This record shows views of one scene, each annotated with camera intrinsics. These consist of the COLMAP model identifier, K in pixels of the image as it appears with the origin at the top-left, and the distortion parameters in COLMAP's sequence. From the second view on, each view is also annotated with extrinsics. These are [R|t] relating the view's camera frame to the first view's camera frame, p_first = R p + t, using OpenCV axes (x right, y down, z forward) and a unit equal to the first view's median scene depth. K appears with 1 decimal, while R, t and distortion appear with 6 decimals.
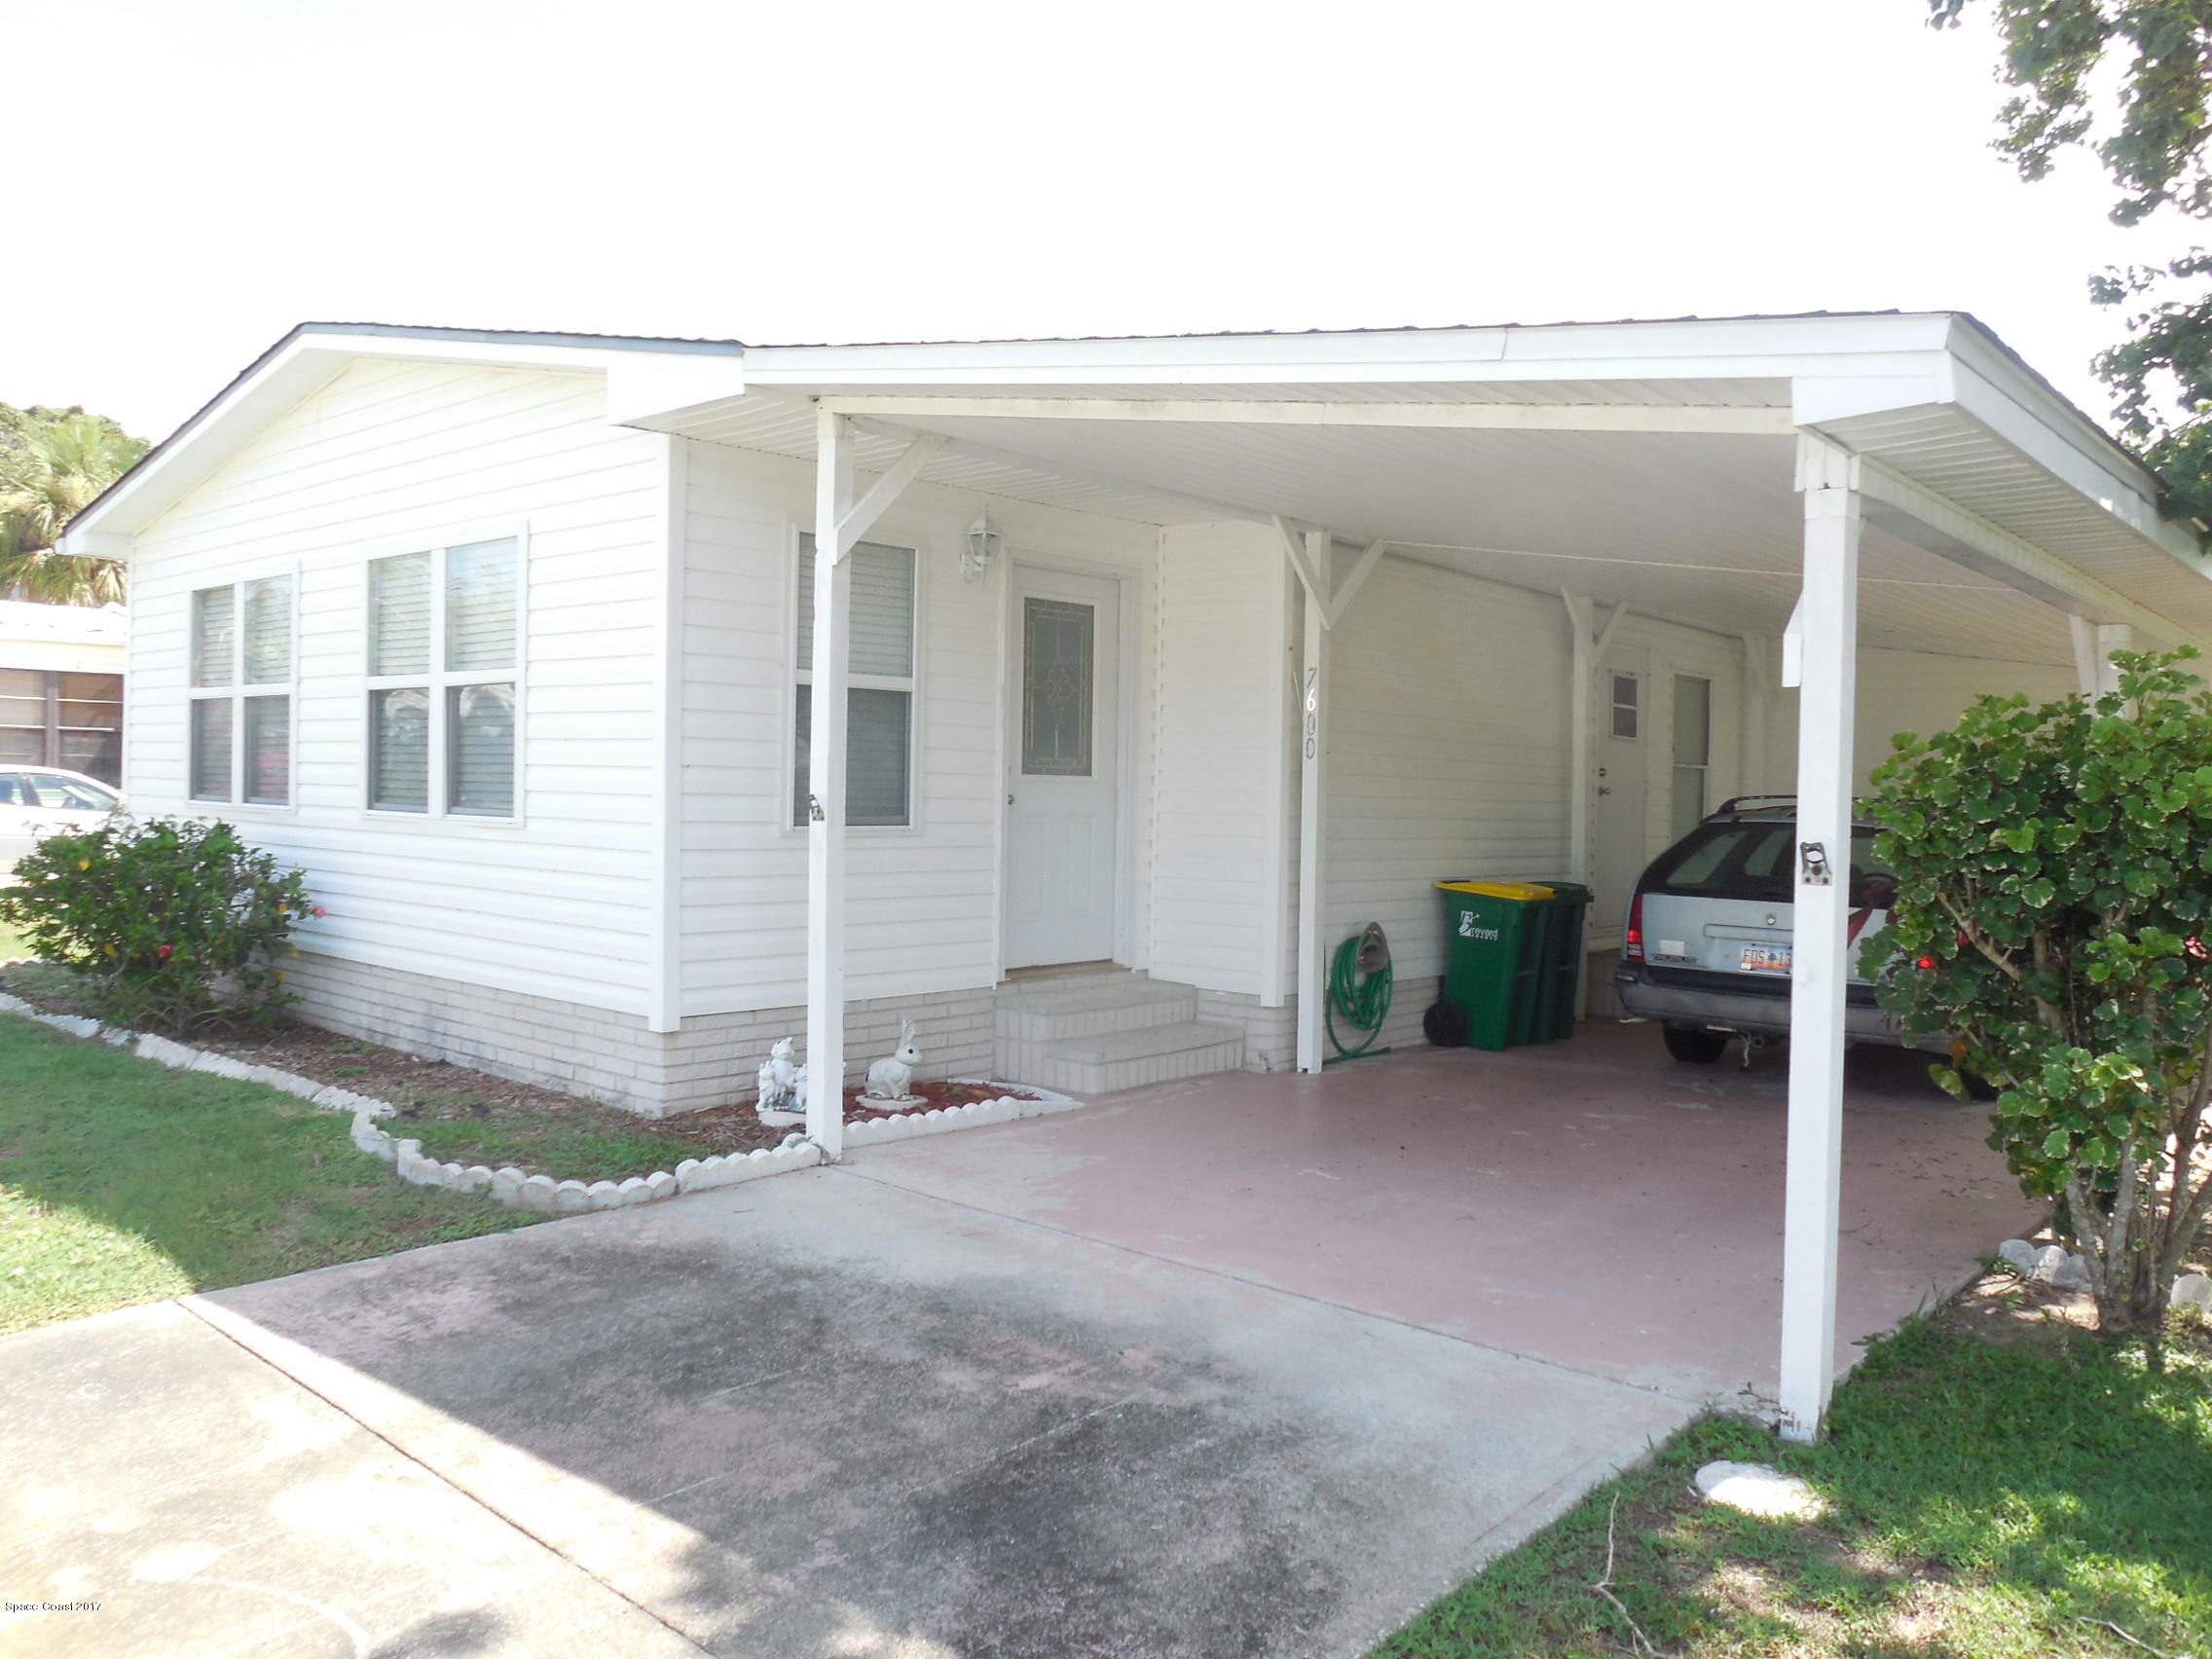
lens RADIAL K [[1697.0, 0, 1104.2], [0, 1697.0, 828.9], [0, 0, 1]] dist [-0.071937, 0.051094]
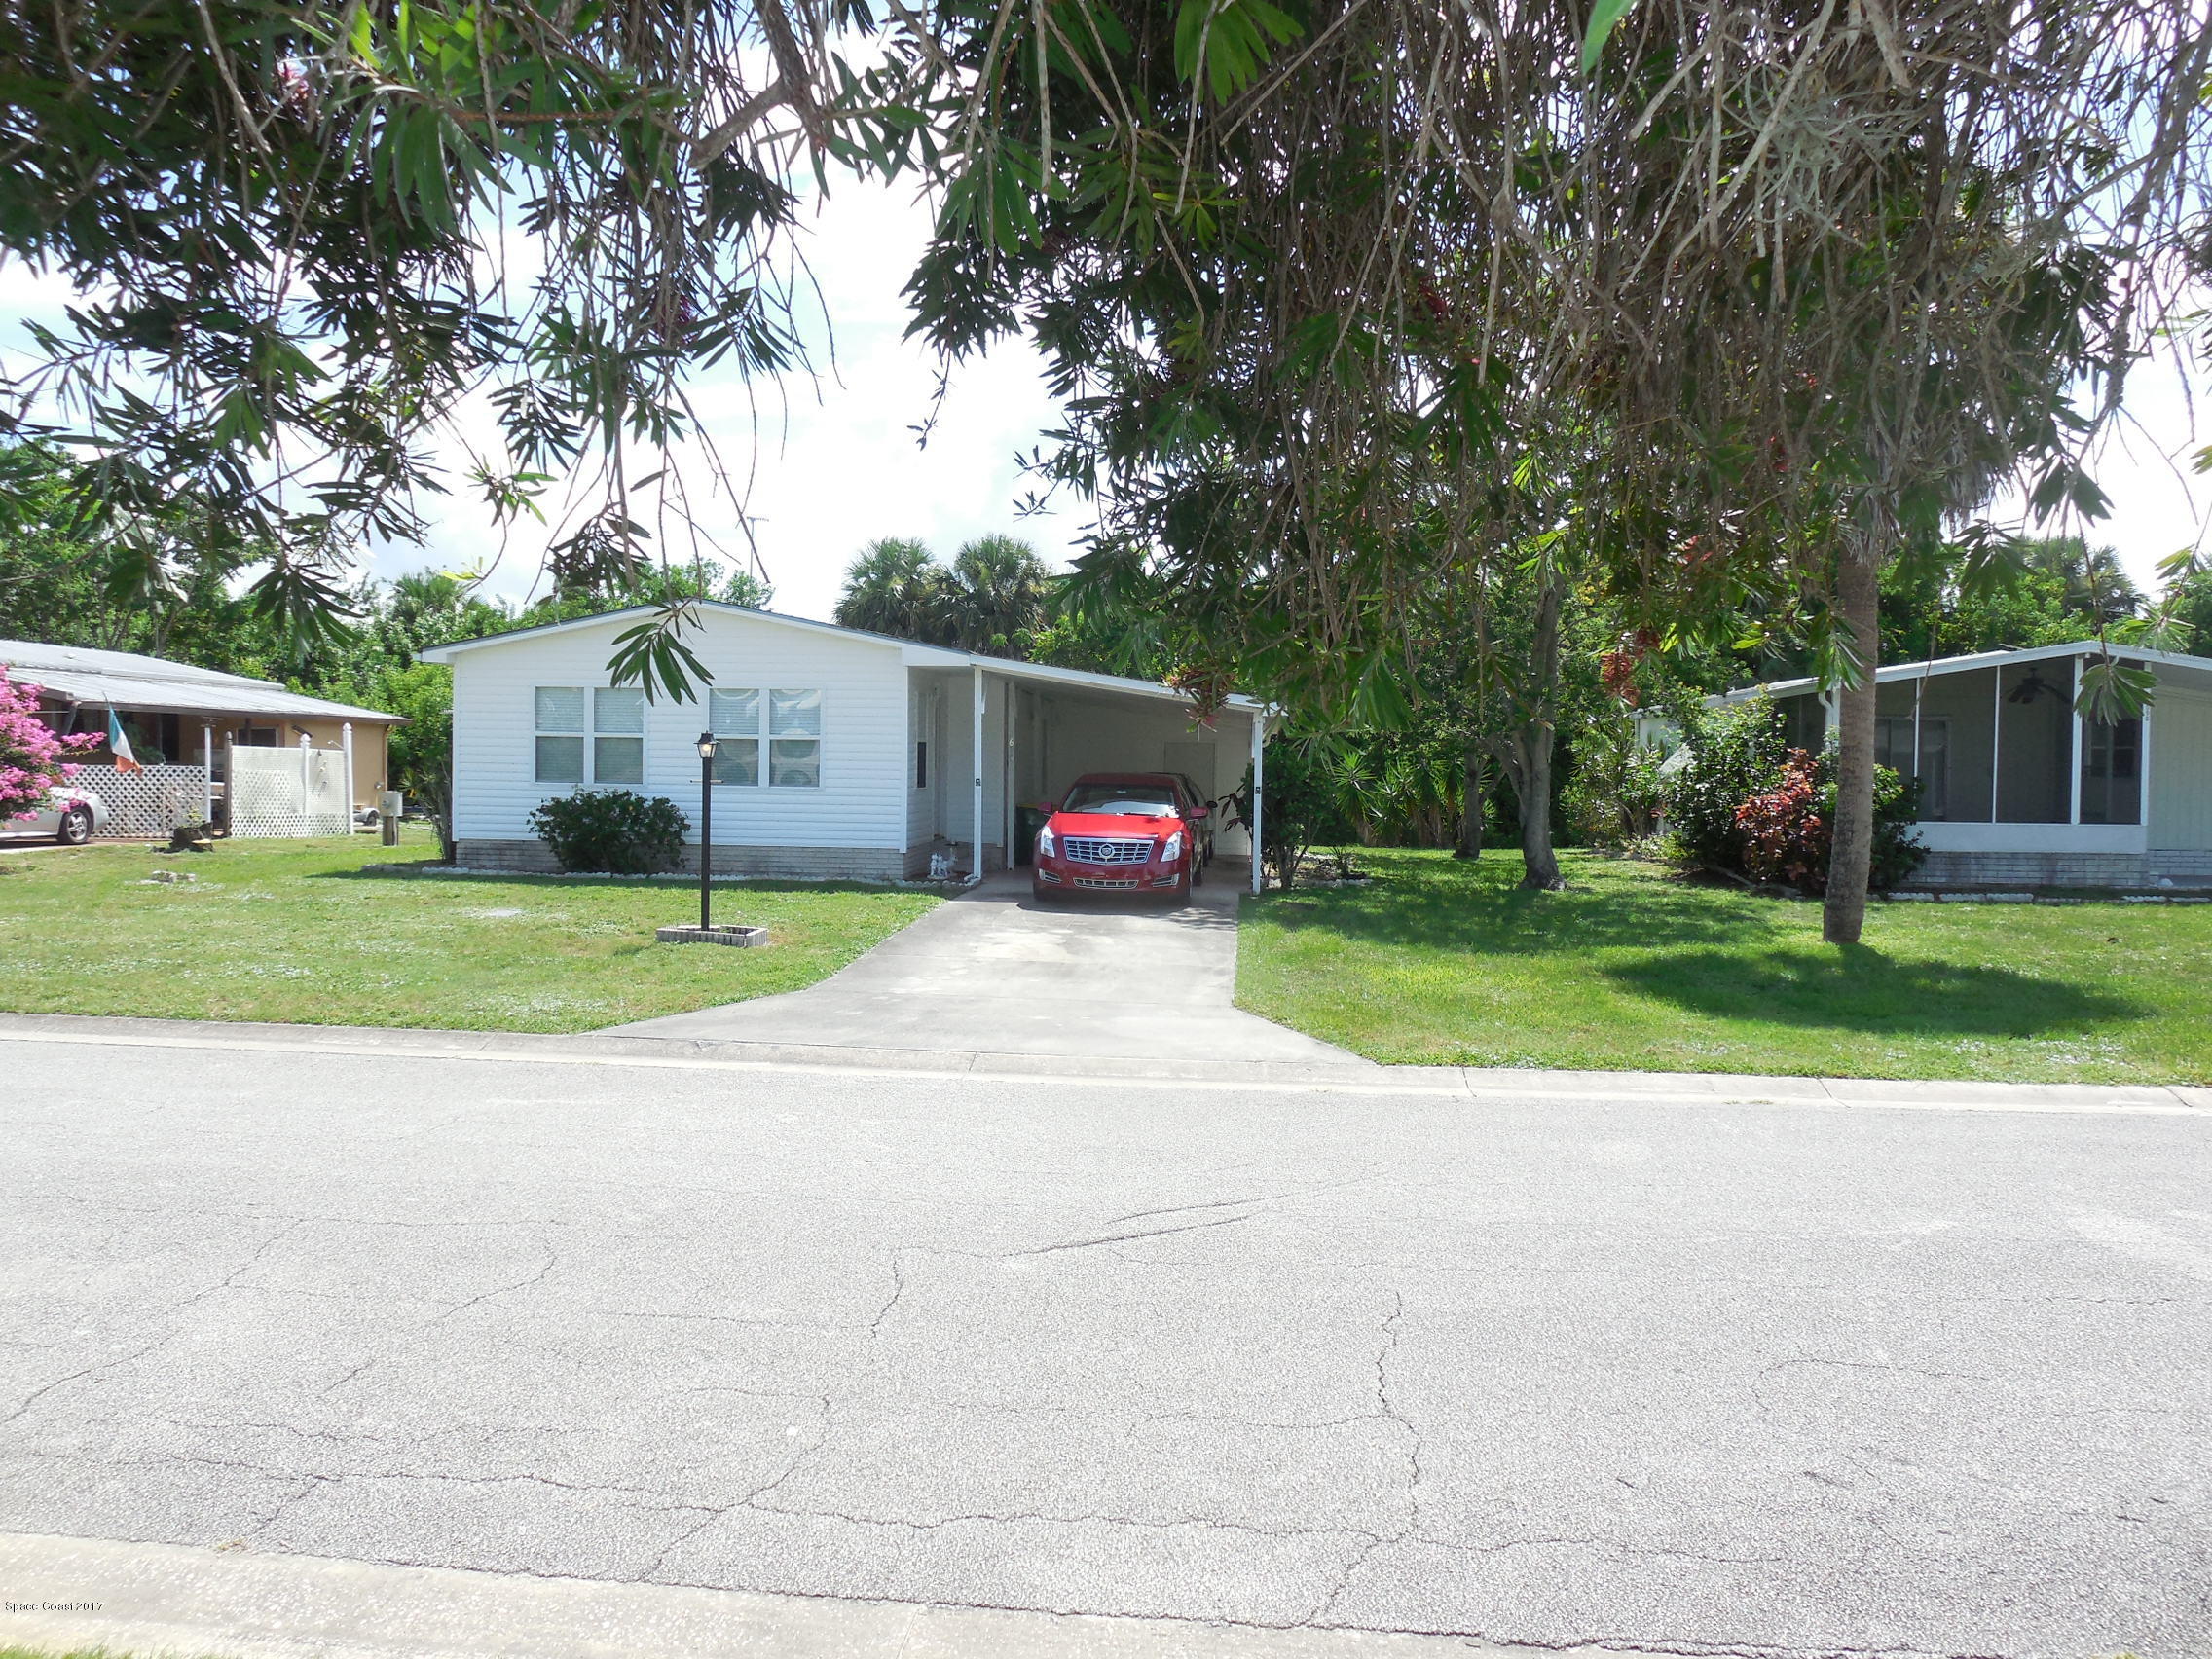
lens RADIAL K [[1697.0, 0, 1118.7], [0, 1697.0, 799.0], [0, 0, 1]] dist [-0.071937, 0.051094]
pose [[0.795492, -0.021991, 0.605564, -1.576455], [0.014841, 0.999749, 0.016810, -0.024762], [-0.605782, -0.004385, 0.795619, -1.504484]]
